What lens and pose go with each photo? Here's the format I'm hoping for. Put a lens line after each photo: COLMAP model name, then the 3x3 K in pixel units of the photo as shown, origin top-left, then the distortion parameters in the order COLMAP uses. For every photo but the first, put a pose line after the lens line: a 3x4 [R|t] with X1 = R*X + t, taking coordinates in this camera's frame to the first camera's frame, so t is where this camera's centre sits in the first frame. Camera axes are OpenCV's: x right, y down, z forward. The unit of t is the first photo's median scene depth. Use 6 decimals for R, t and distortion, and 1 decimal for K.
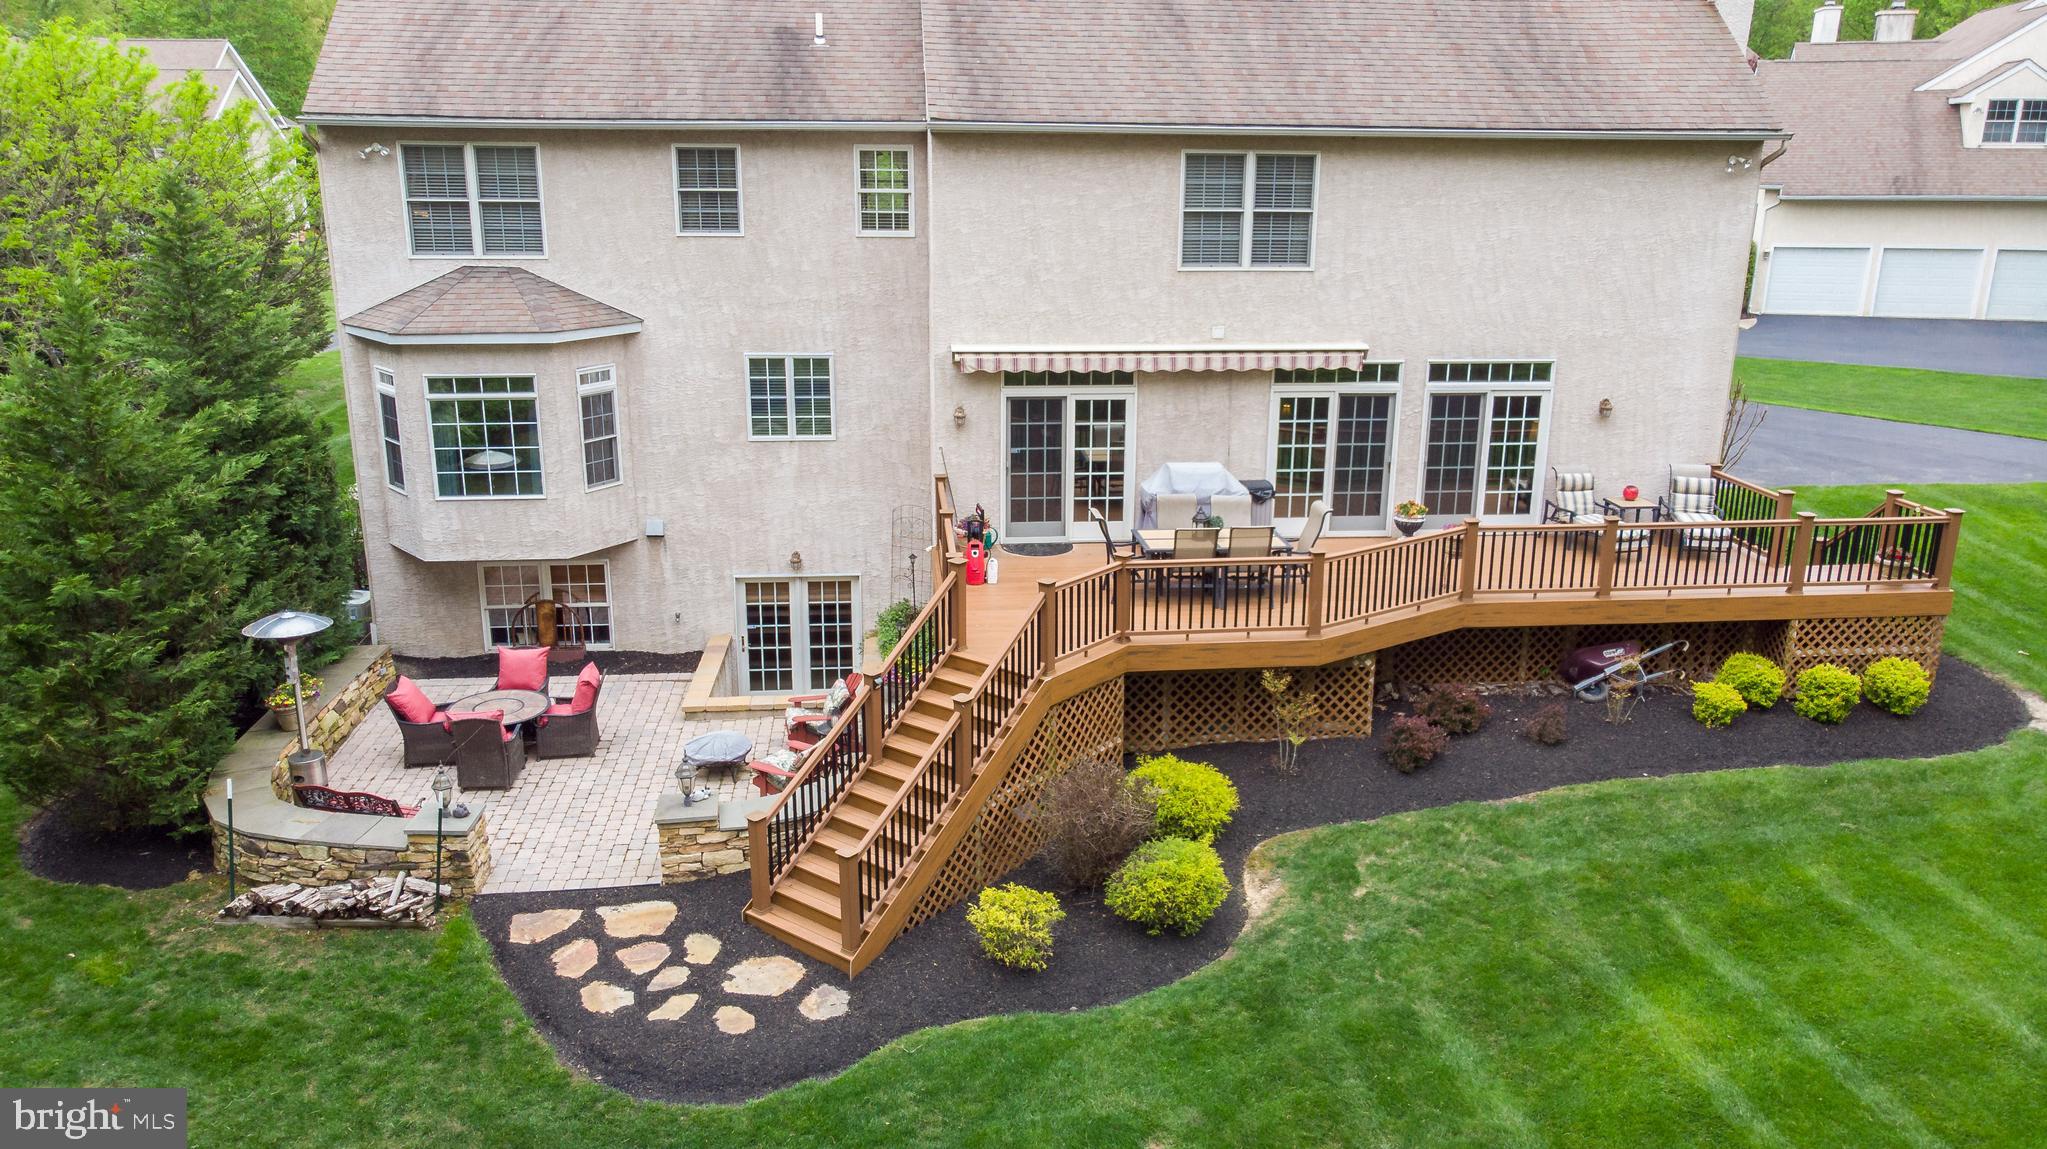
lens RADIAL K [[1518.7, 0, 1035.1], [0, 1518.7, 575.8], [0, 0, 1]] dist [-0.017191, 0.110136]
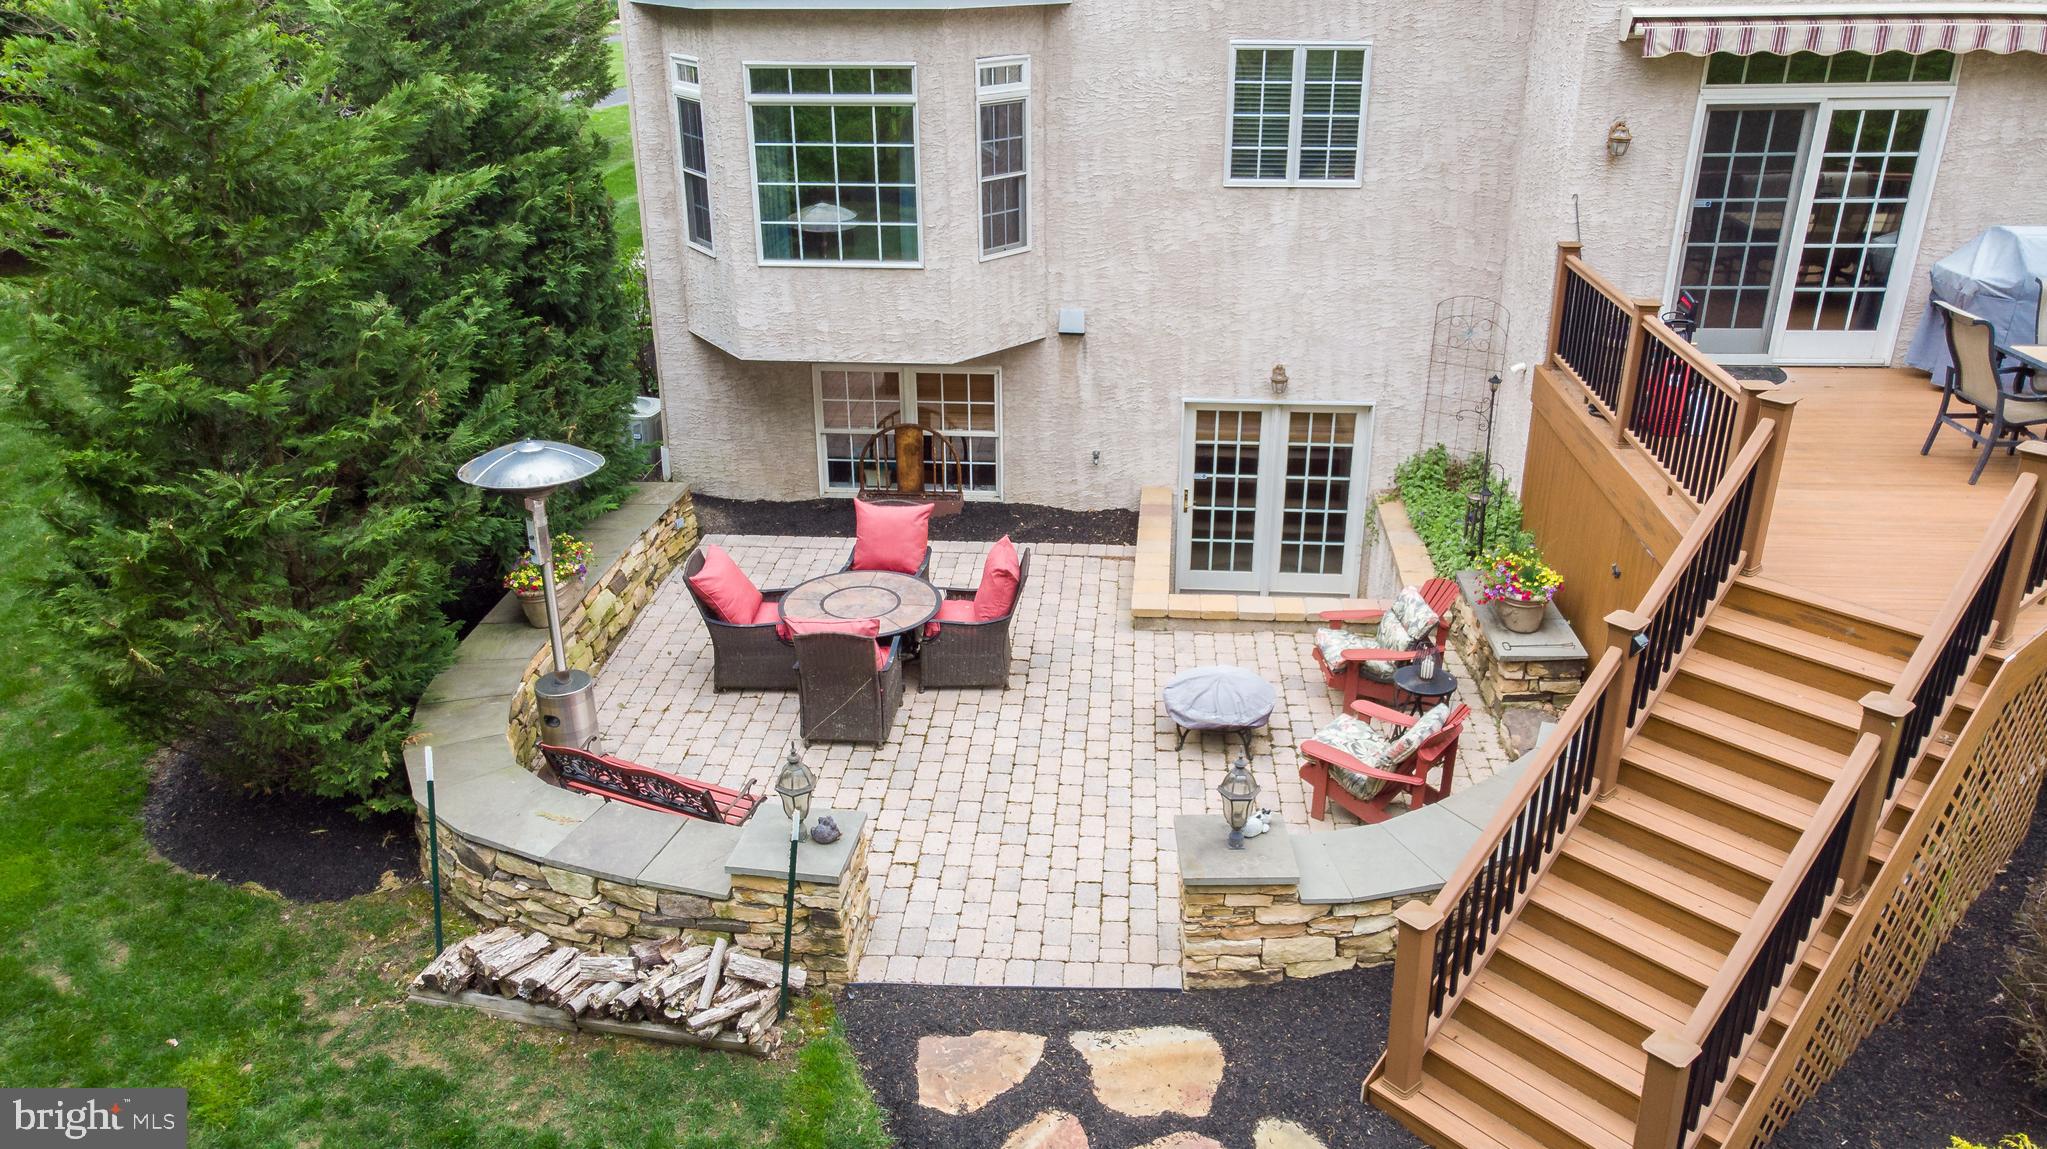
lens RADIAL K [[1511.9, 0, 1052.2], [0, 1511.9, 567.6], [0, 0, 1]] dist [0.057786, -0.005417]
pose [[0.987054, 0.054975, -0.150674, -0.184261], [-0.036769, 0.991964, 0.121058, -0.005673], [0.156118, -0.113950, 0.981143, 0.408249]]
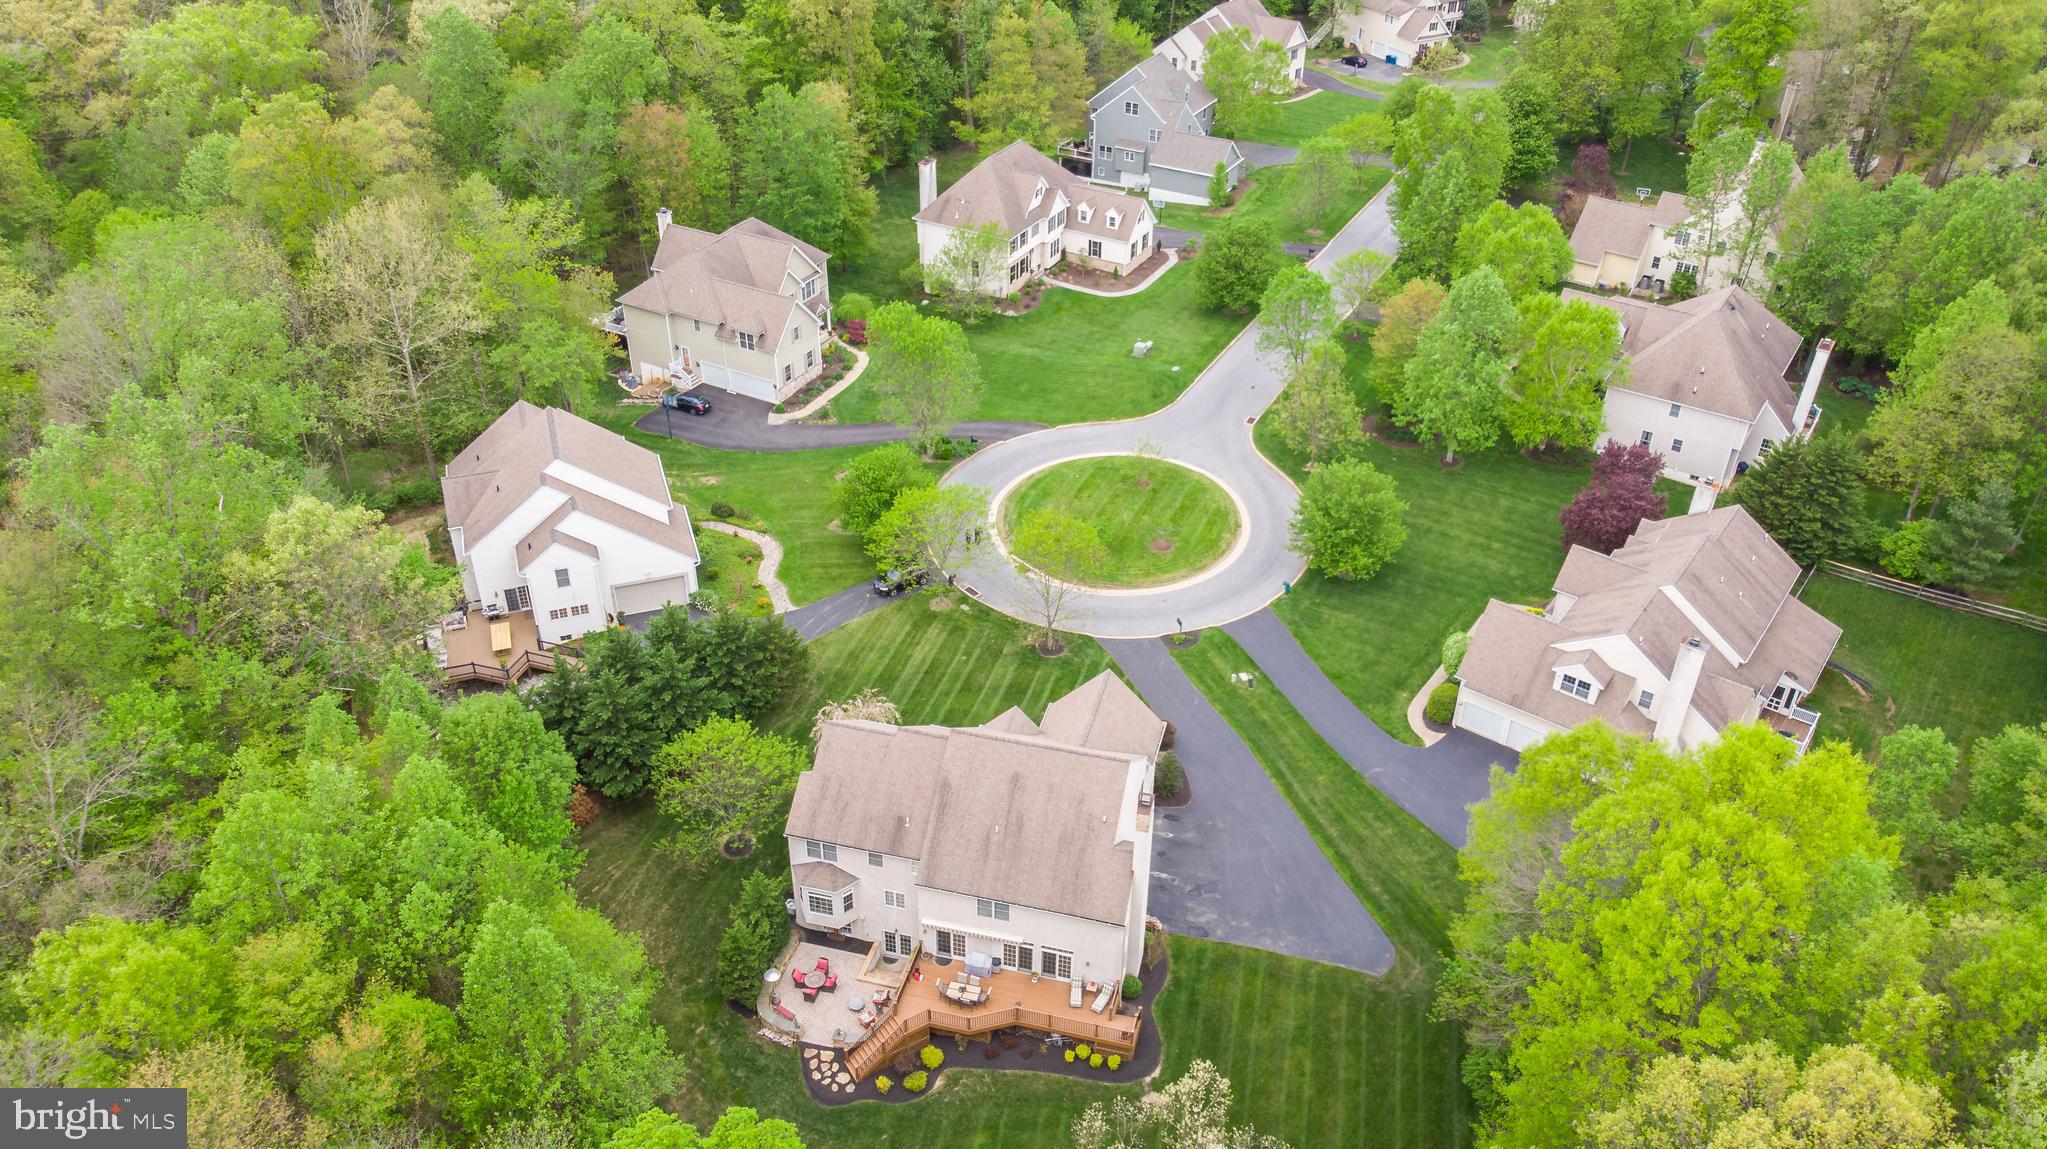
lens RADIAL K [[1518.7, 0, 1035.1], [0, 1518.7, 575.8], [0, 0, 1]] dist [-0.017191, 0.110136]
pose [[0.936911, 0.201456, -0.285682, 1.316107], [-0.099721, 0.937309, 0.333926, -2.624145], [0.335044, -0.284371, 0.898264, -2.510256]]
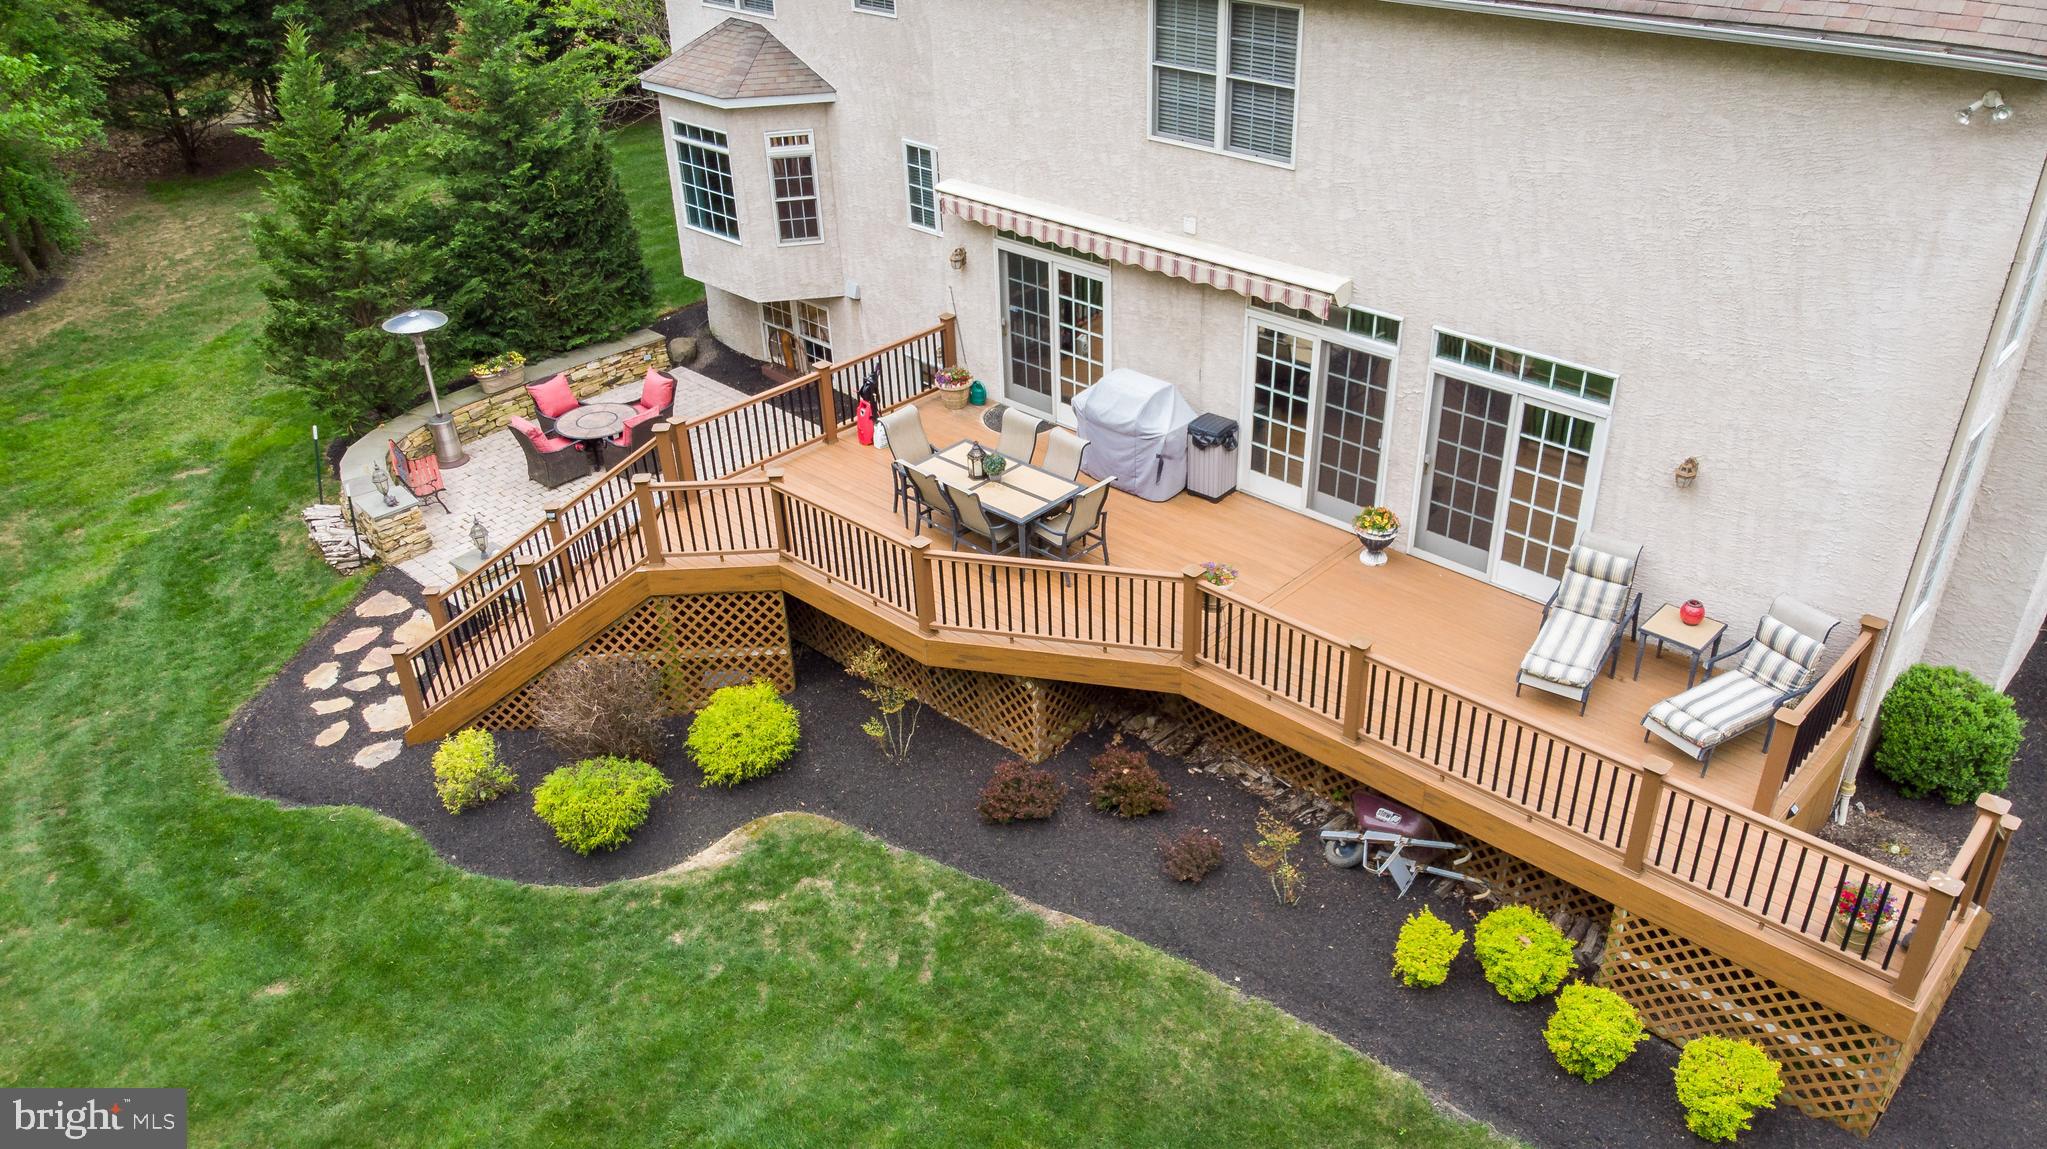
lens RADIAL K [[1518.7, 0, 1035.1], [0, 1518.7, 575.8], [0, 0, 1]] dist [-0.017191, 0.110136]
pose [[0.650368, 0.366010, -0.665626, 0.727907], [-0.177546, 0.925236, 0.335286, -0.267864], [0.738579, -0.099880, 0.666727, 0.440423]]
